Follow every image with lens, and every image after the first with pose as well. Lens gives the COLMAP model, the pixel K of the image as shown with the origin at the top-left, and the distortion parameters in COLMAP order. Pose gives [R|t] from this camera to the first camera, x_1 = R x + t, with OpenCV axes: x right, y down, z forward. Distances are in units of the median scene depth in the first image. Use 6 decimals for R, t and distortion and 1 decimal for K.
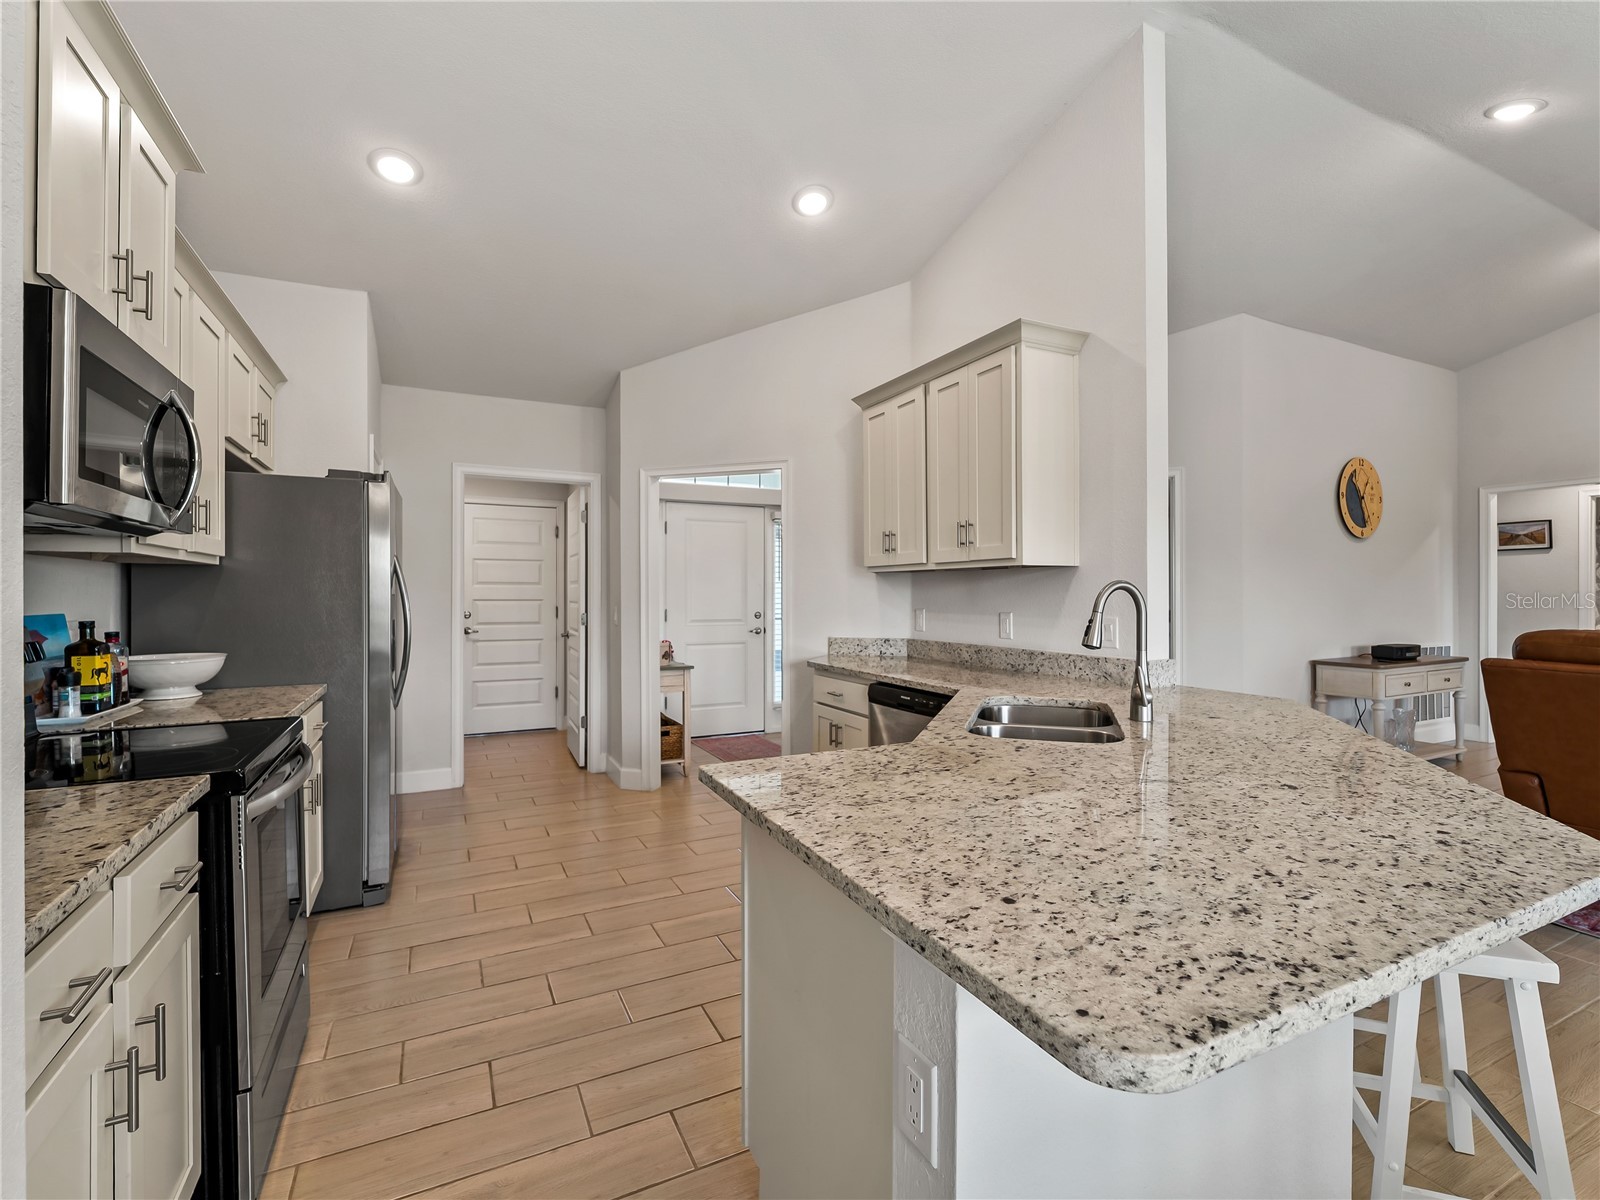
lens RADIAL K [[726.1, 0, 799.5], [0, 726.1, 589.4], [0, 0, 1]] dist [-0.003937, -0.000315]
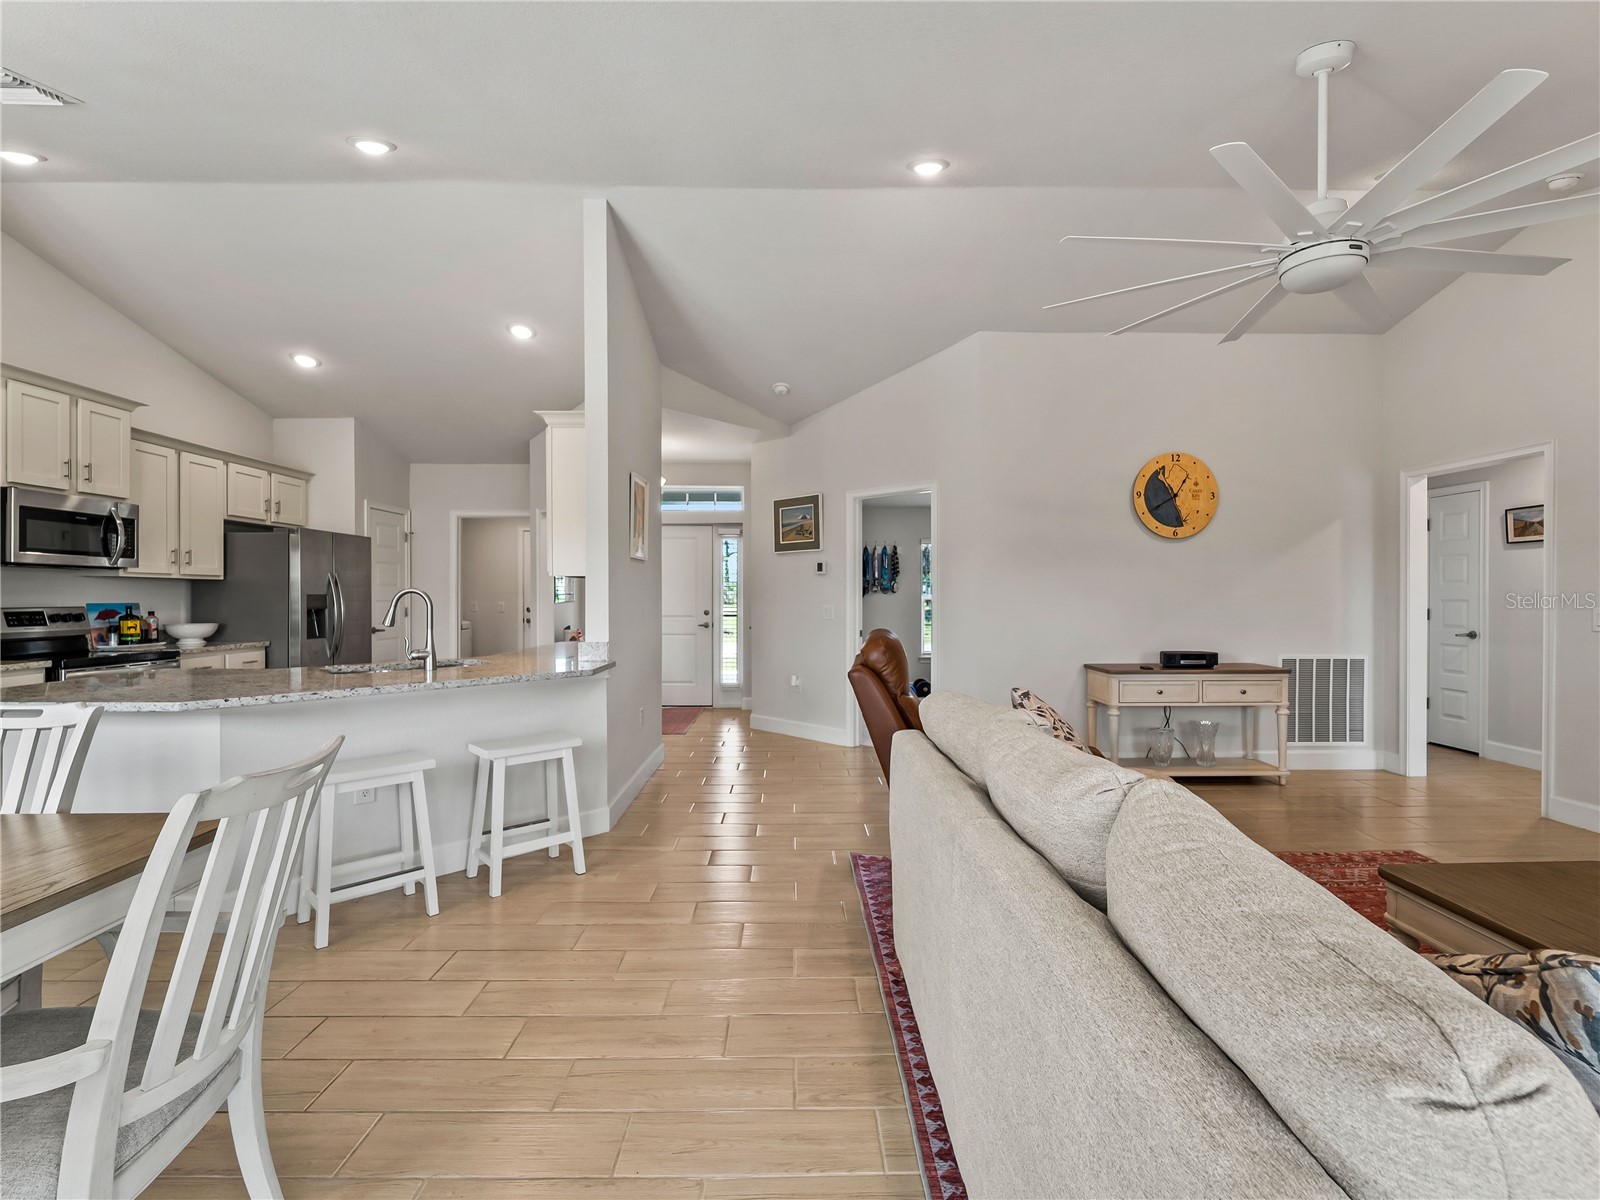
lens RADIAL K [[725.7, 0, 806.7], [0, 725.7, 603.2], [0, 0, 1]] dist [-0.000760, -0.000813]
pose [[0.903364, 0.007788, -0.428805, 0.829492], [-0.000893, 0.999867, 0.016279, -0.001310], [0.428875, -0.014323, 0.903250, -0.067106]]
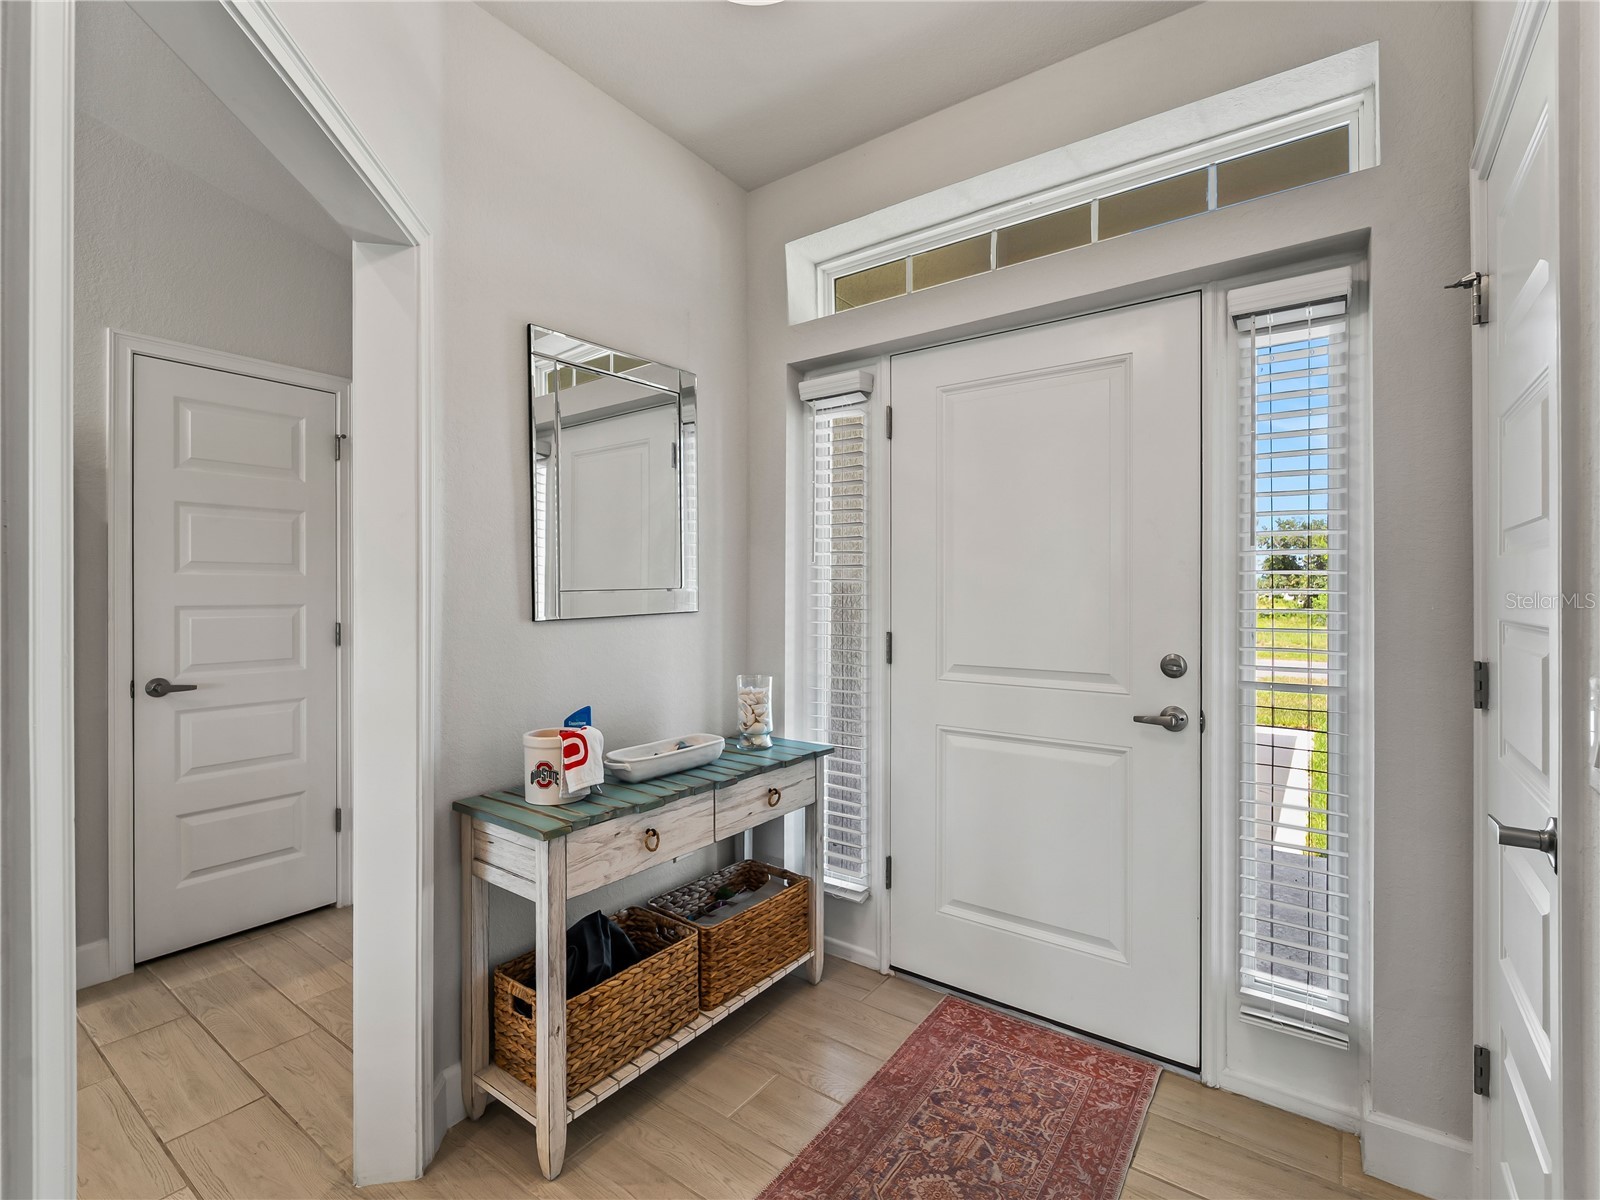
lens RADIAL K [[725.7, 0, 806.7], [0, 725.7, 603.2], [0, 0, 1]] dist [-0.000760, -0.000813]
pose [[0.470511, 0.012869, -0.882301, 0.171335], [0.001087, 0.999884, 0.015164, 0.007141], [0.882394, -0.008094, 0.470442, 0.962496]]
